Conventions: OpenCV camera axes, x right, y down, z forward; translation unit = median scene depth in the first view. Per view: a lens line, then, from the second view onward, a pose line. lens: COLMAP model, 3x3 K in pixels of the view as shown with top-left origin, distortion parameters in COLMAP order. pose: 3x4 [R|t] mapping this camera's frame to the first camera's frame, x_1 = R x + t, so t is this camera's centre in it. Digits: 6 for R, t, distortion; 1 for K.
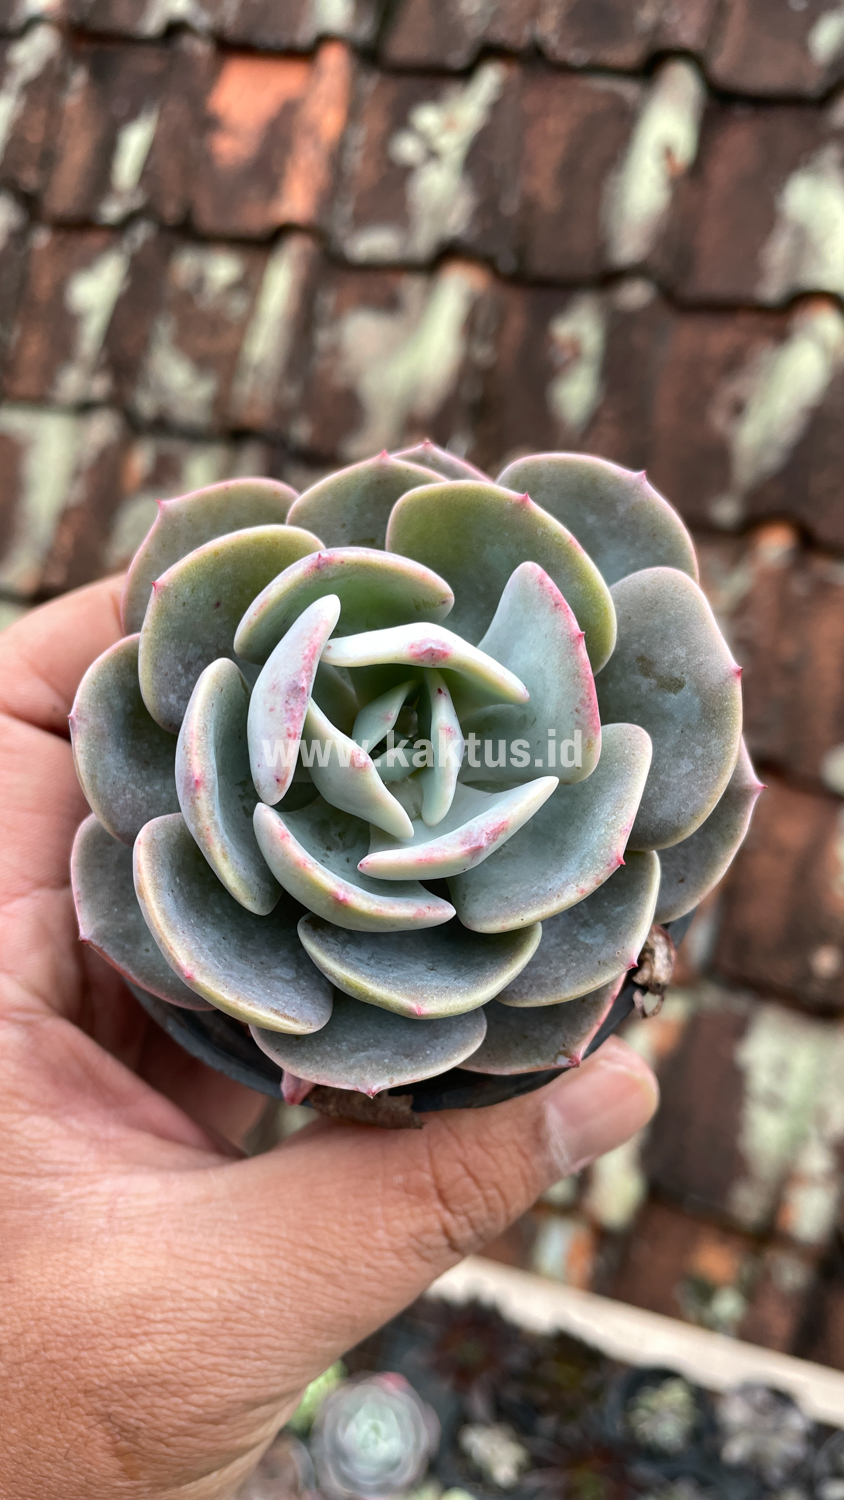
lens RADIAL K [[1198.9, 0, 416.5], [0, 1198.9, 752.0], [0, 0, 1]] dist [0.058029, -0.001198]
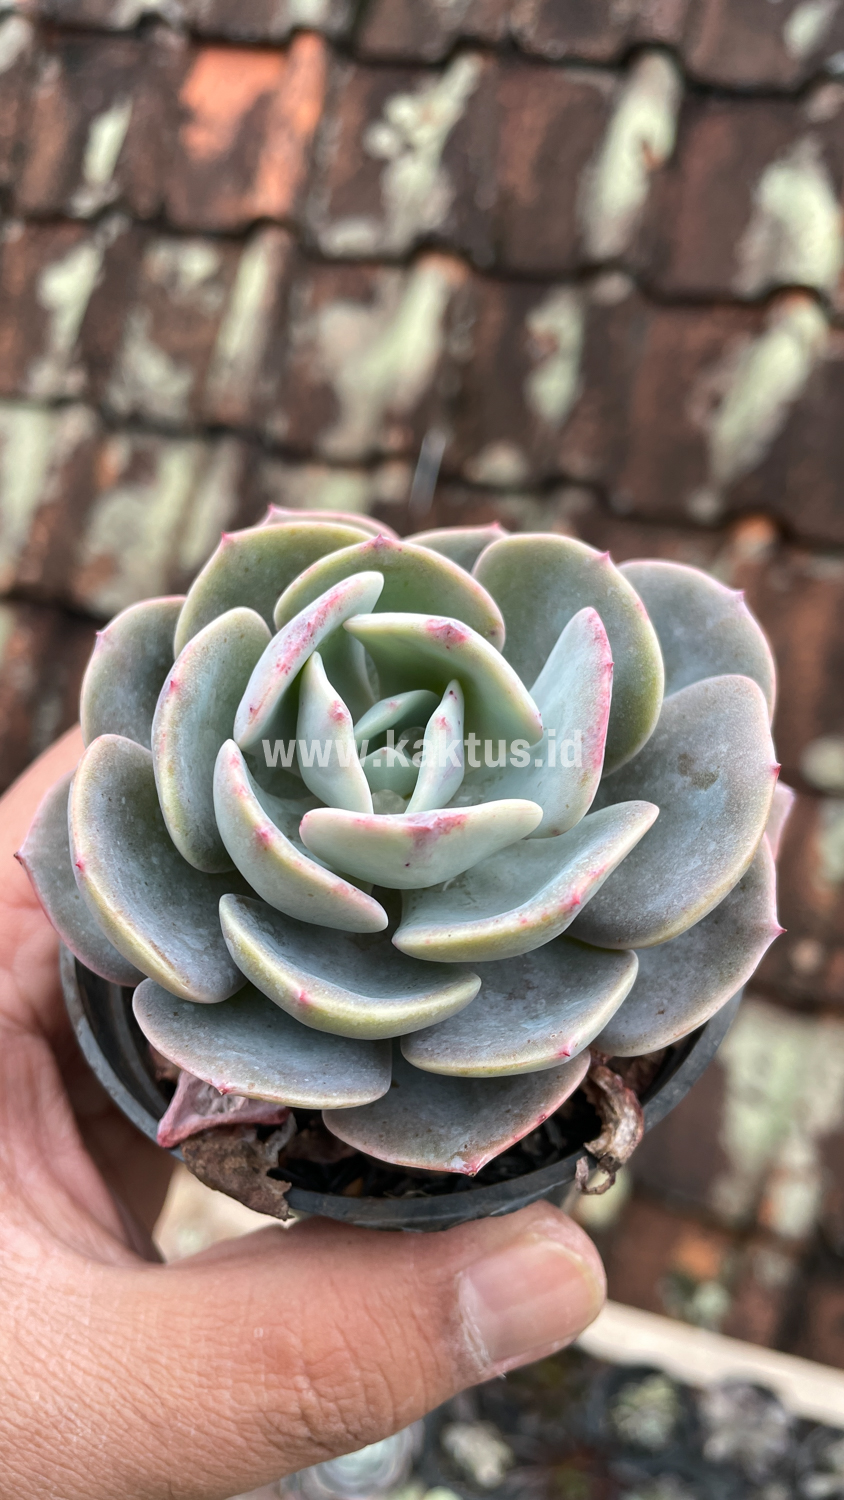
lens RADIAL K [[1193.5, 0, 417.2], [0, 1193.5, 752.3], [0, 0, 1]] dist [0.084500, -0.270056]
pose [[0.937350, 0.283424, -0.202597, 0.188326], [-0.332354, 0.901855, -0.276041, 0.246573], [0.104477, 0.326081, 0.939551, 0.130760]]
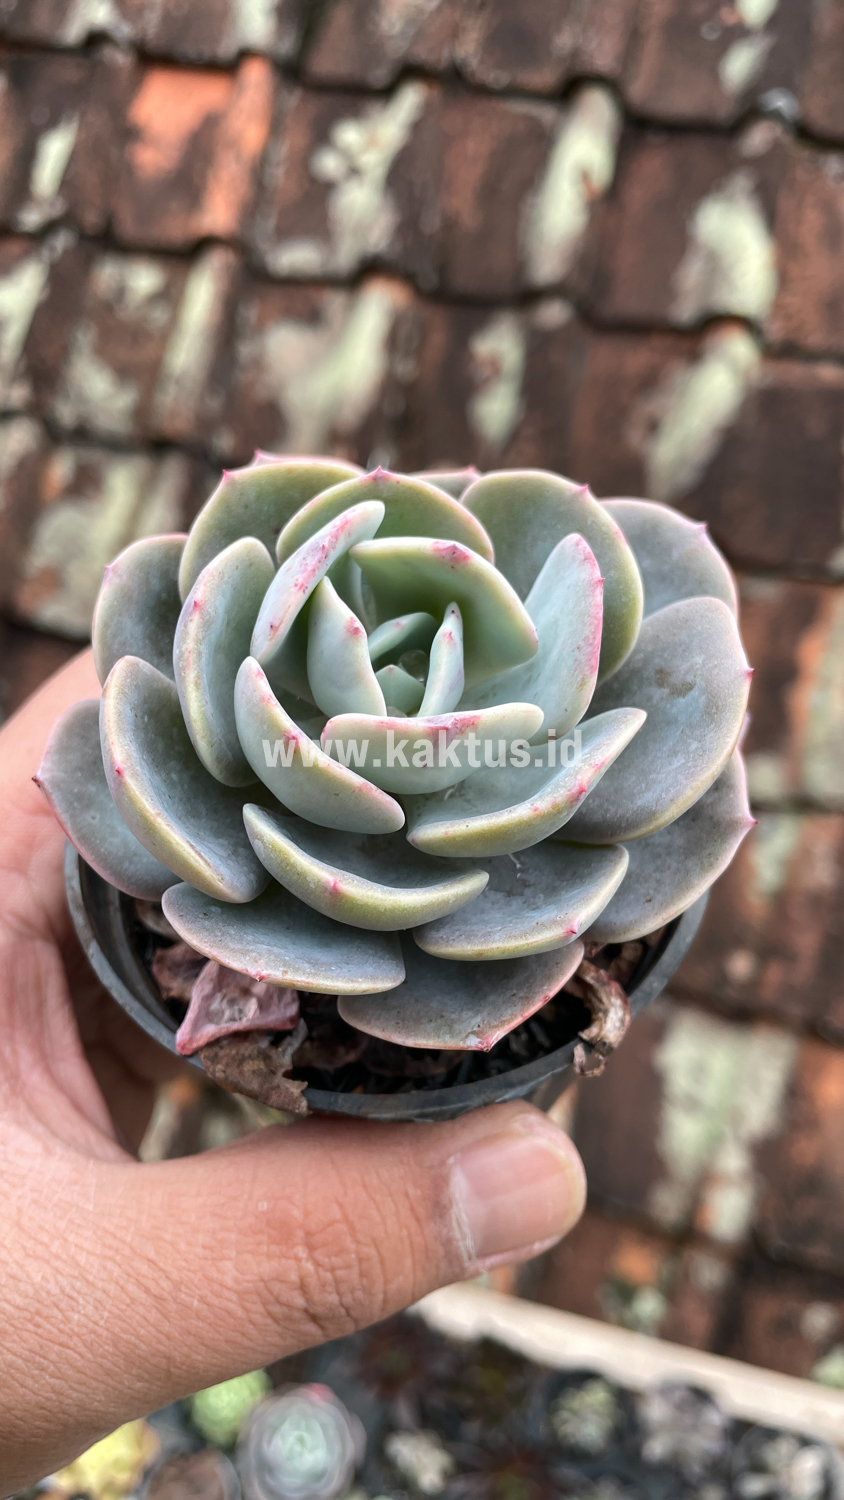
lens RADIAL K [[1189.7, 0, 422.0], [0, 1189.7, 750.0], [0, 0, 1]] dist [0.056812, 0.000915]
pose [[0.957545, 0.262351, -0.119495, 0.138919], [-0.286793, 0.908989, -0.302472, 0.351161], [0.029266, 0.323901, 0.945638, 0.083374]]
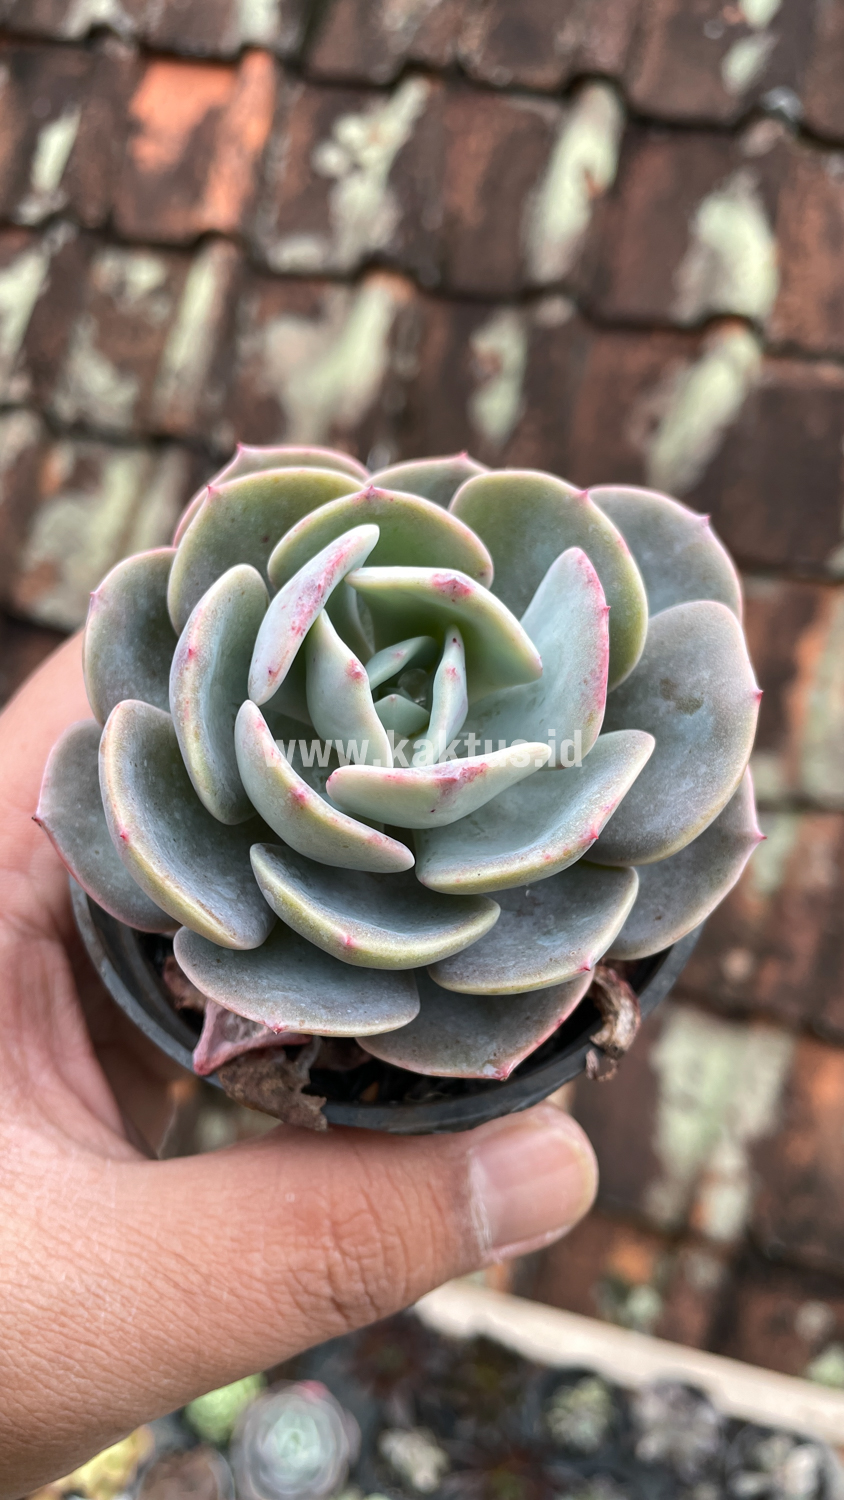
lens RADIAL K [[1193.1, 0, 426.4], [0, 1193.1, 748.9], [0, 0, 1]] dist [0.090546, -0.284791]
pose [[0.968779, 0.237195, -0.072146, 0.085208], [-0.246947, 0.949010, -0.195953, 0.222069], [0.021988, 0.207651, 0.977956, 0.056192]]
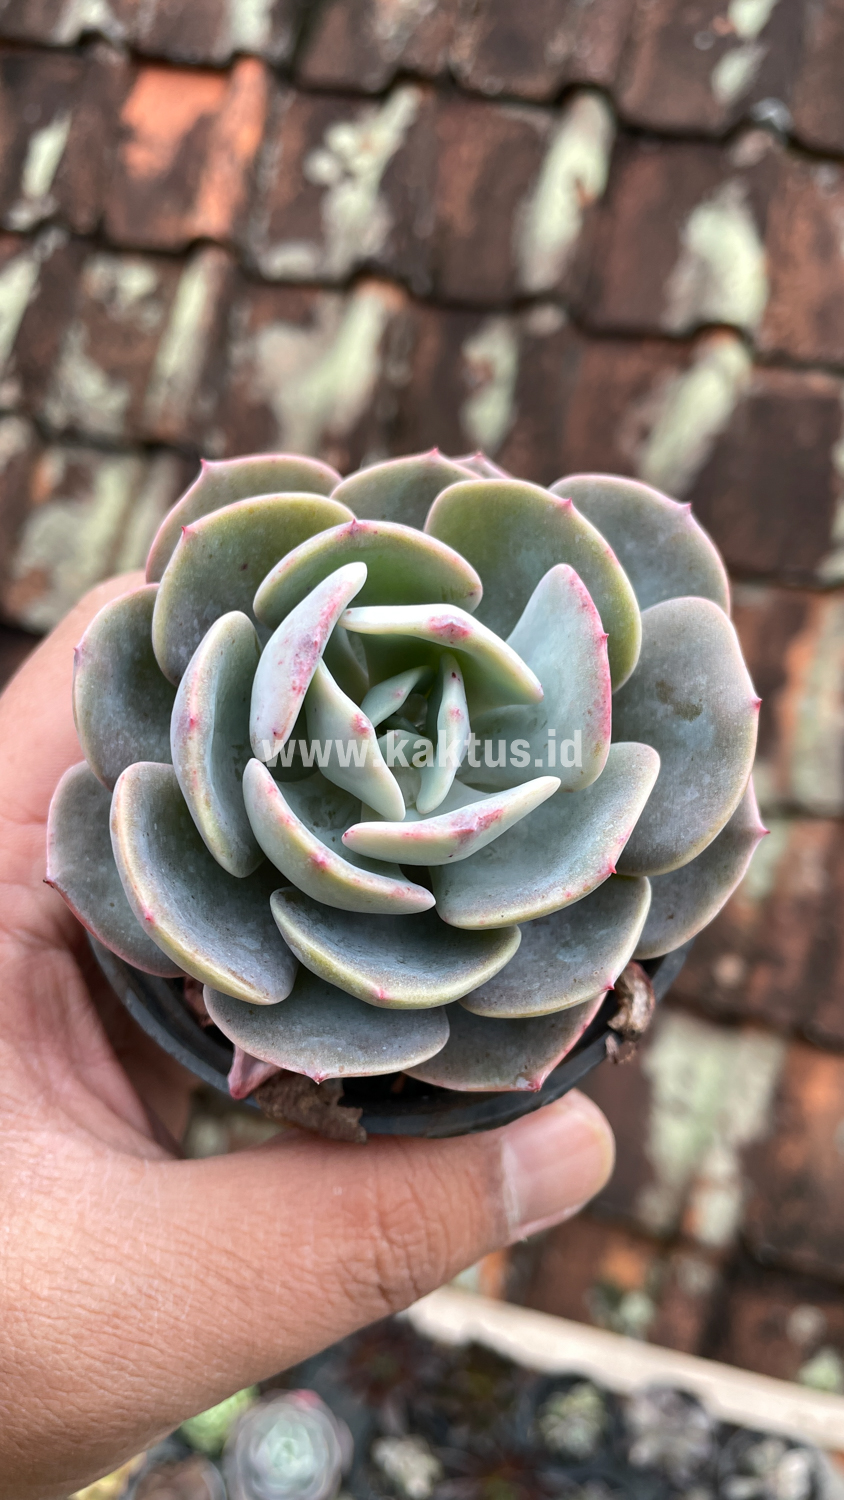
lens RADIAL K [[1194.4, 0, 443.2], [0, 1194.4, 752.6], [0, 0, 1]] dist [0.054850, -0.000278]
pose [[0.988234, 0.152900, 0.003881, 0.016051], [-0.152012, 0.984664, -0.085616, 0.092243], [-0.016912, 0.084019, 0.996321, 0.032493]]
